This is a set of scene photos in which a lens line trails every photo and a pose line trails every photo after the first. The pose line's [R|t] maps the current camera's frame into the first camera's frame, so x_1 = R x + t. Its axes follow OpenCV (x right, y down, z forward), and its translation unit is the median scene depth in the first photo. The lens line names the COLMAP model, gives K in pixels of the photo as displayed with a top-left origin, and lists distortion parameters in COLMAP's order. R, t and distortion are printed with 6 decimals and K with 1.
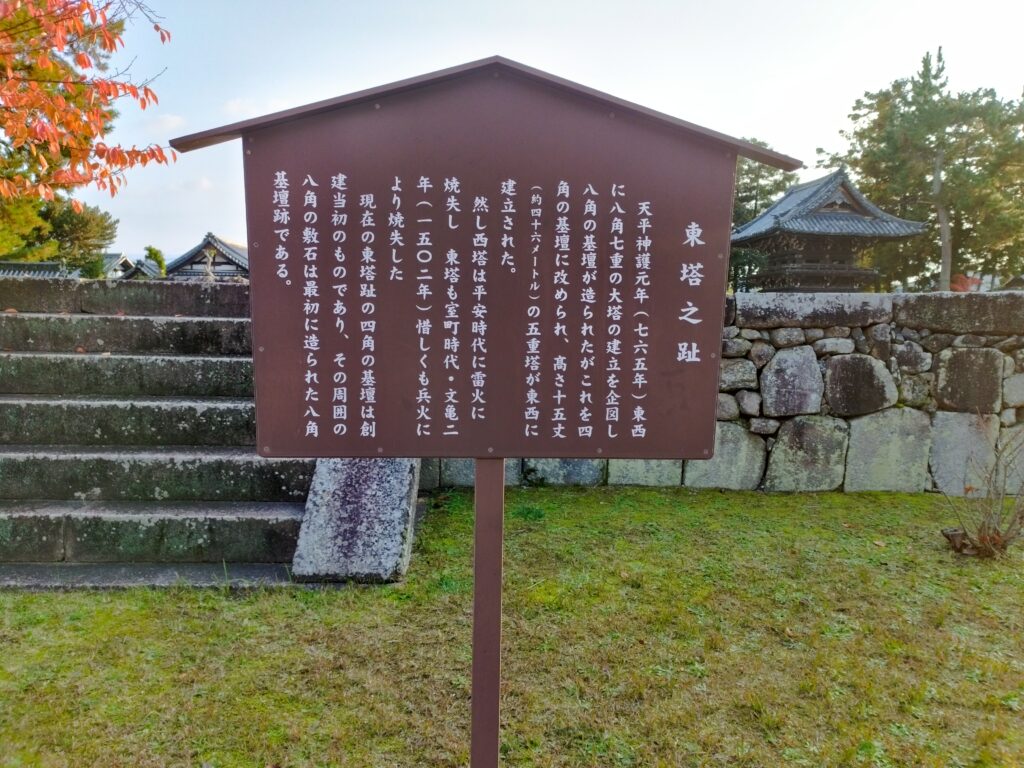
lens RADIAL K [[718.6, 0, 510.0], [0, 718.6, 384.9], [0, 0, 1]] dist [0.036066, -0.012811]
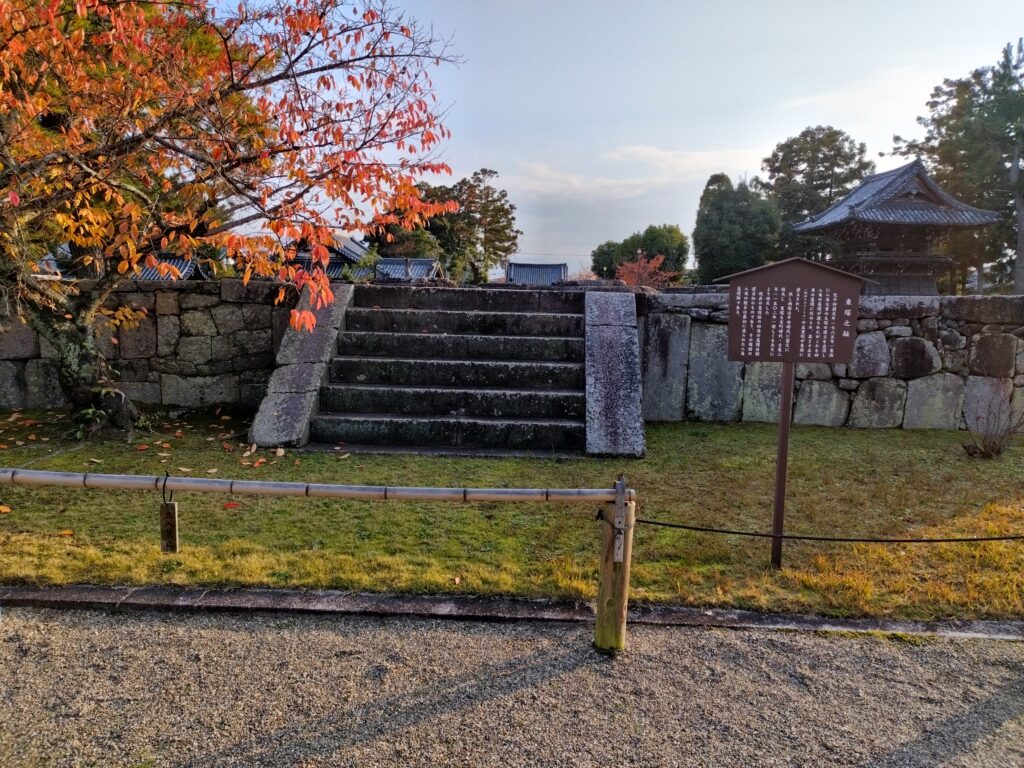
lens RADIAL K [[718.6, 0, 513.0], [0, 718.6, 382.7], [0, 0, 1]] dist [0.036066, -0.012811]
pose [[0.996994, 0.012390, -0.076486, -0.234573], [-0.010753, 0.999705, 0.021778, 0.028607], [0.076734, -0.020890, 0.996833, -0.568643]]
